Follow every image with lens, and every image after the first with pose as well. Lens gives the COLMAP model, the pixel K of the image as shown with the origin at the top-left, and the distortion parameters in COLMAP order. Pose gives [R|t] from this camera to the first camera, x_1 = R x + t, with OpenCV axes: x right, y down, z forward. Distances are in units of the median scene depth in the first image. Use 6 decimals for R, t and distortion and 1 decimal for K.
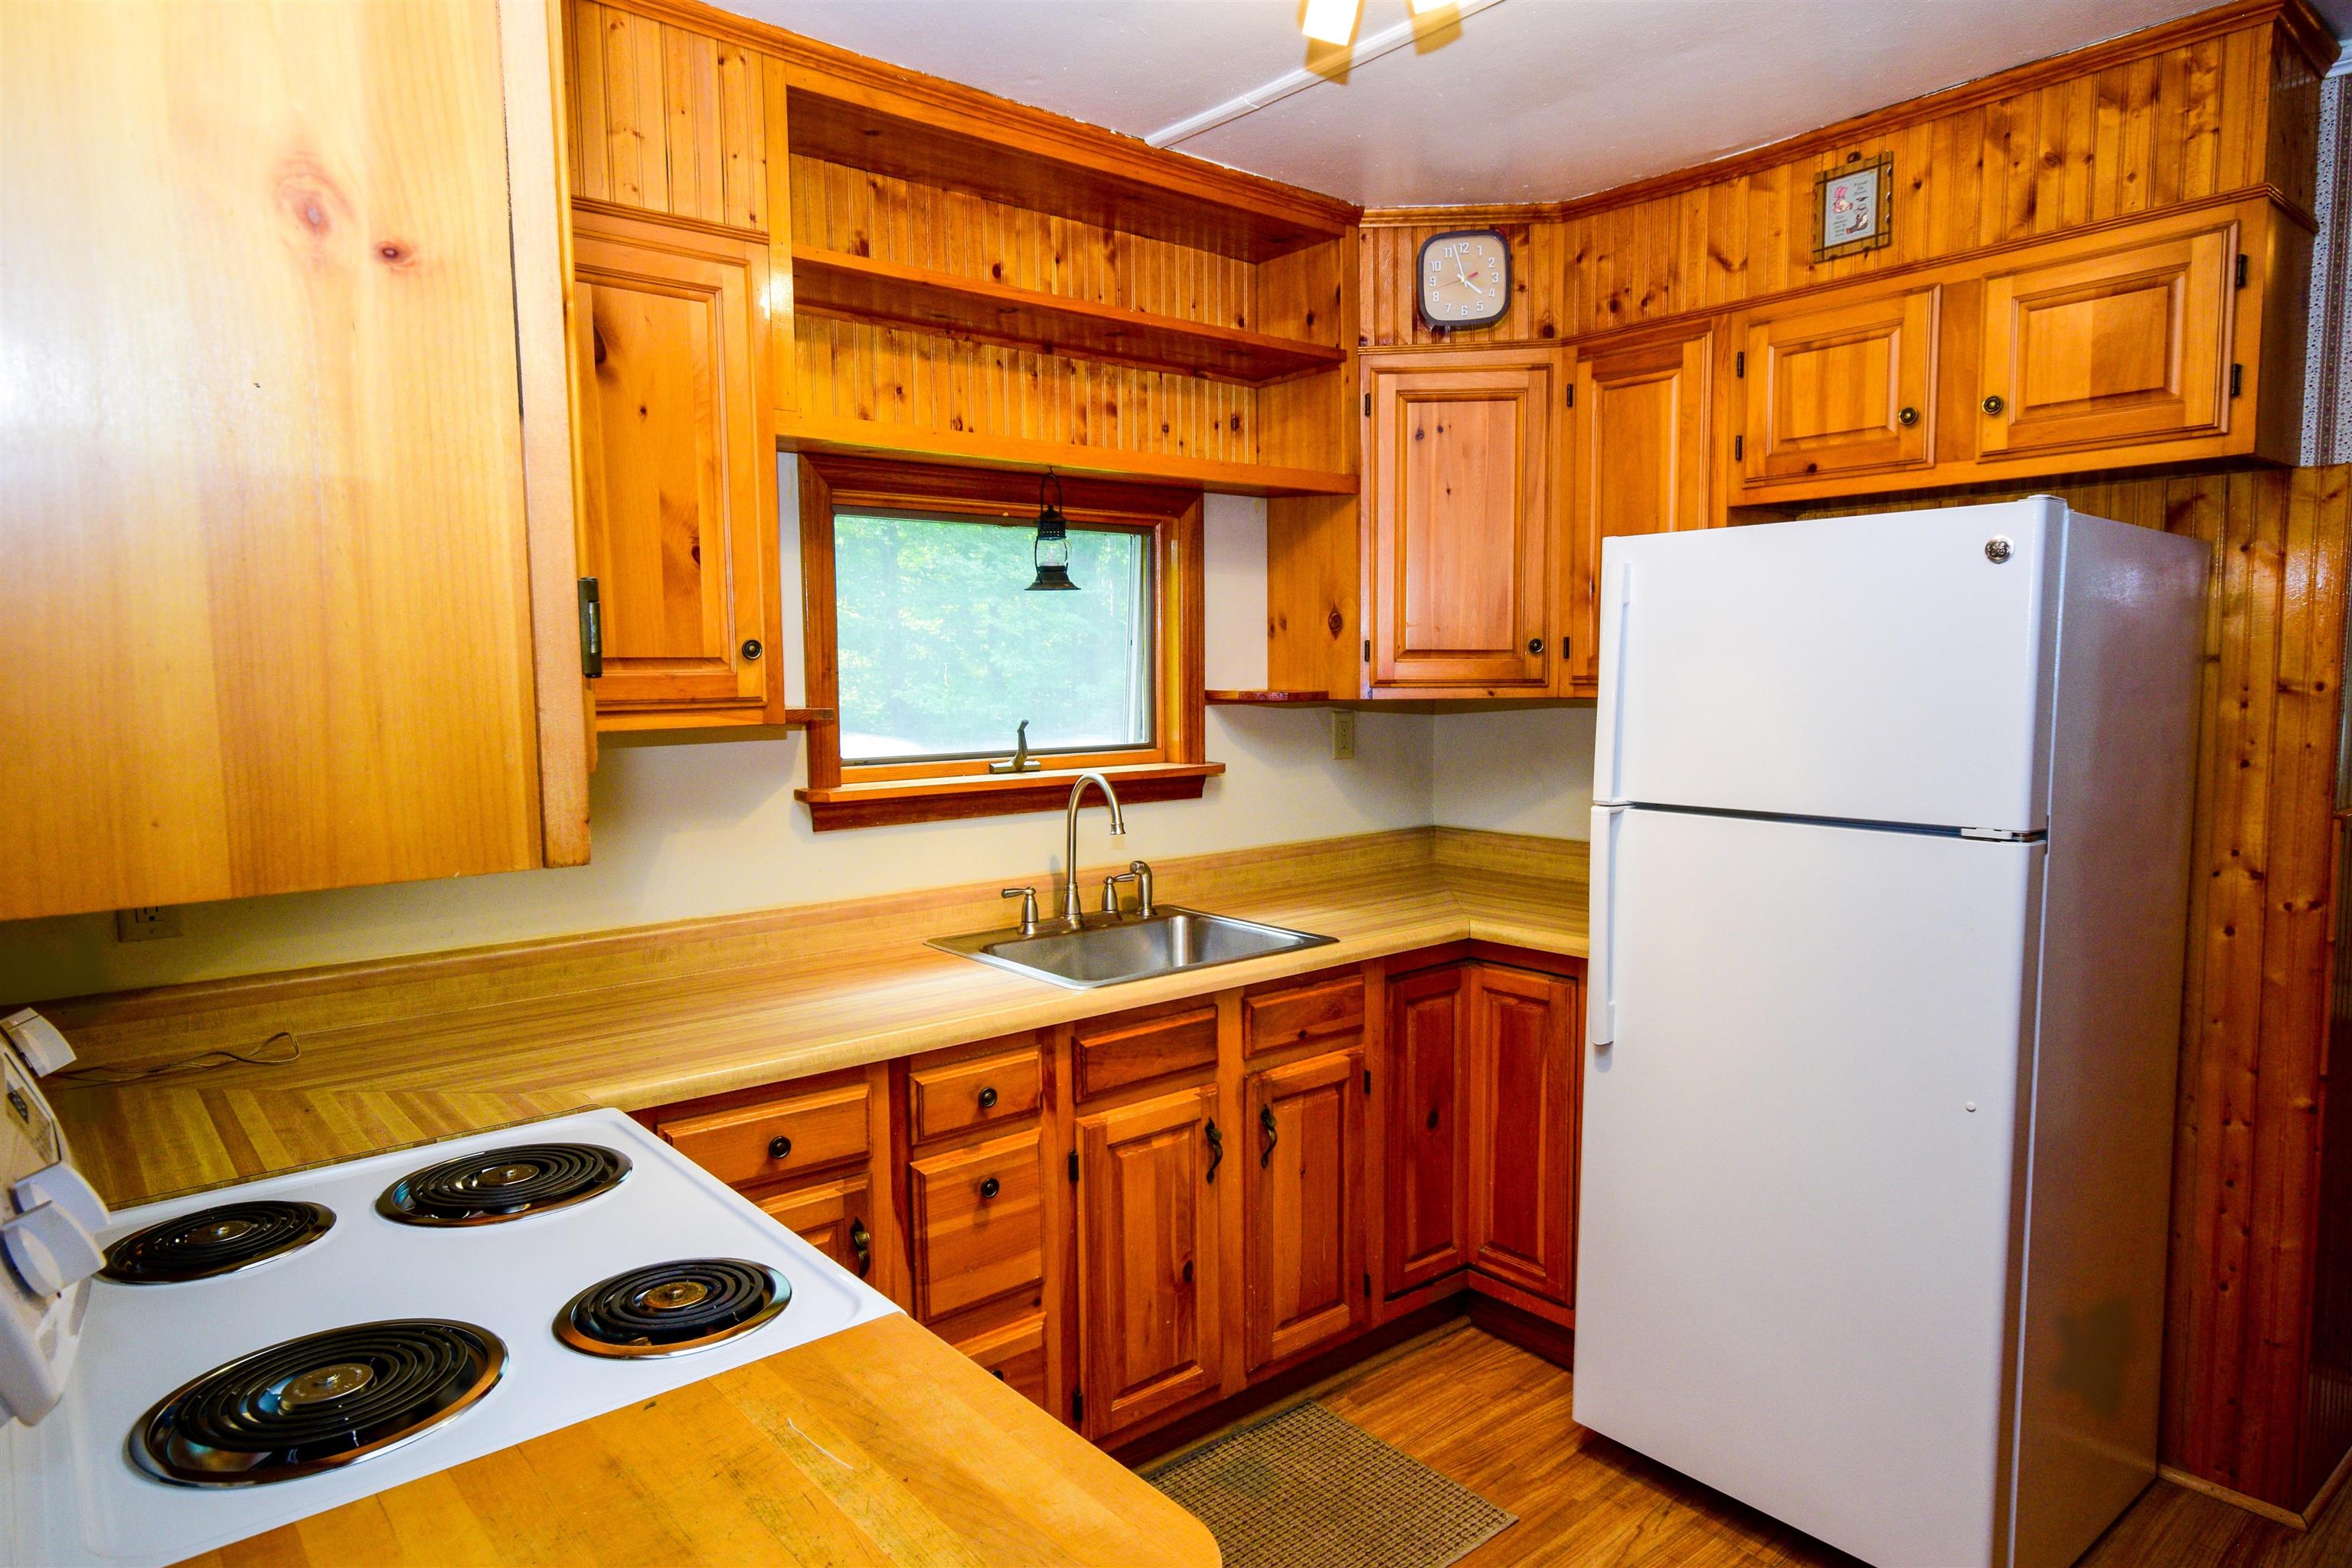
lens RADIAL K [[1379.0, 0, 1176.0], [0, 1379.0, 784.0], [0, 0, 1]] dist [-0.000680, 0.000261]
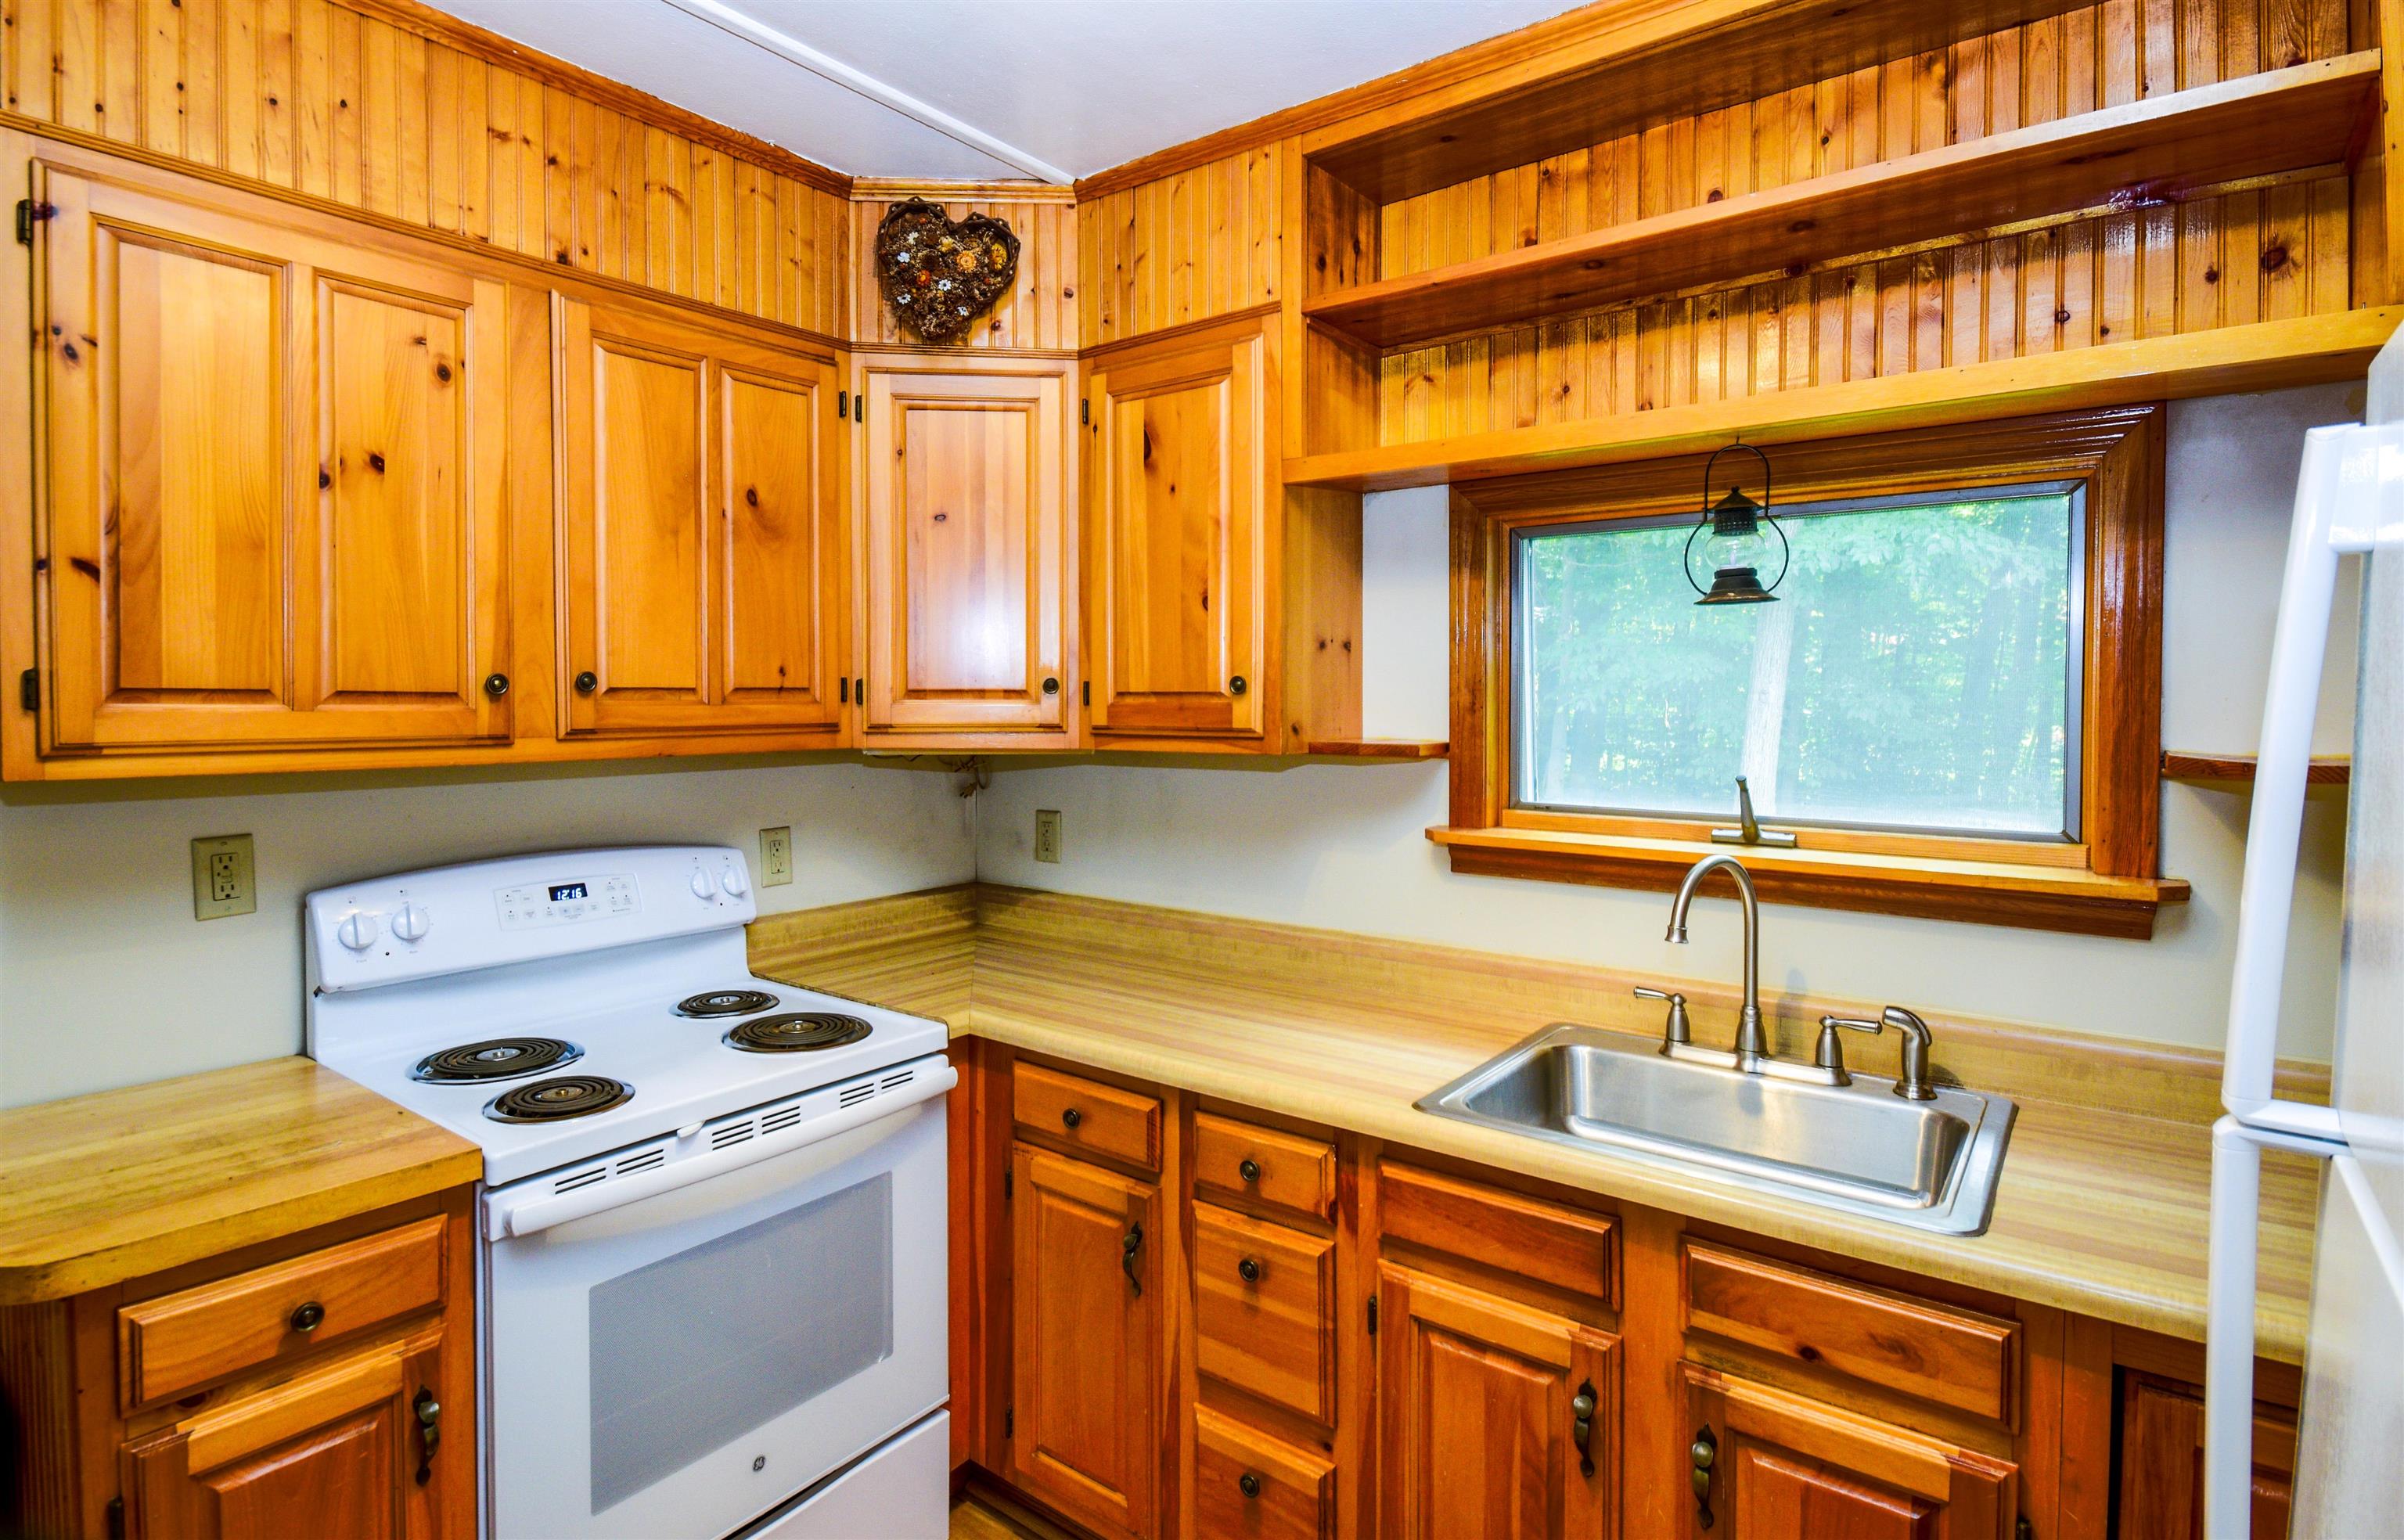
lens RADIAL K [[1225.1, 0, 1197.7], [0, 1225.1, 736.5], [0, 0, 1]] dist [0.002599, 0.000043]
pose [[0.217005, 0.041889, -0.975271, 0.598170], [-0.088515, 0.995807, 0.023076, -0.071927], [0.972149, 0.081319, 0.219803, 0.711515]]
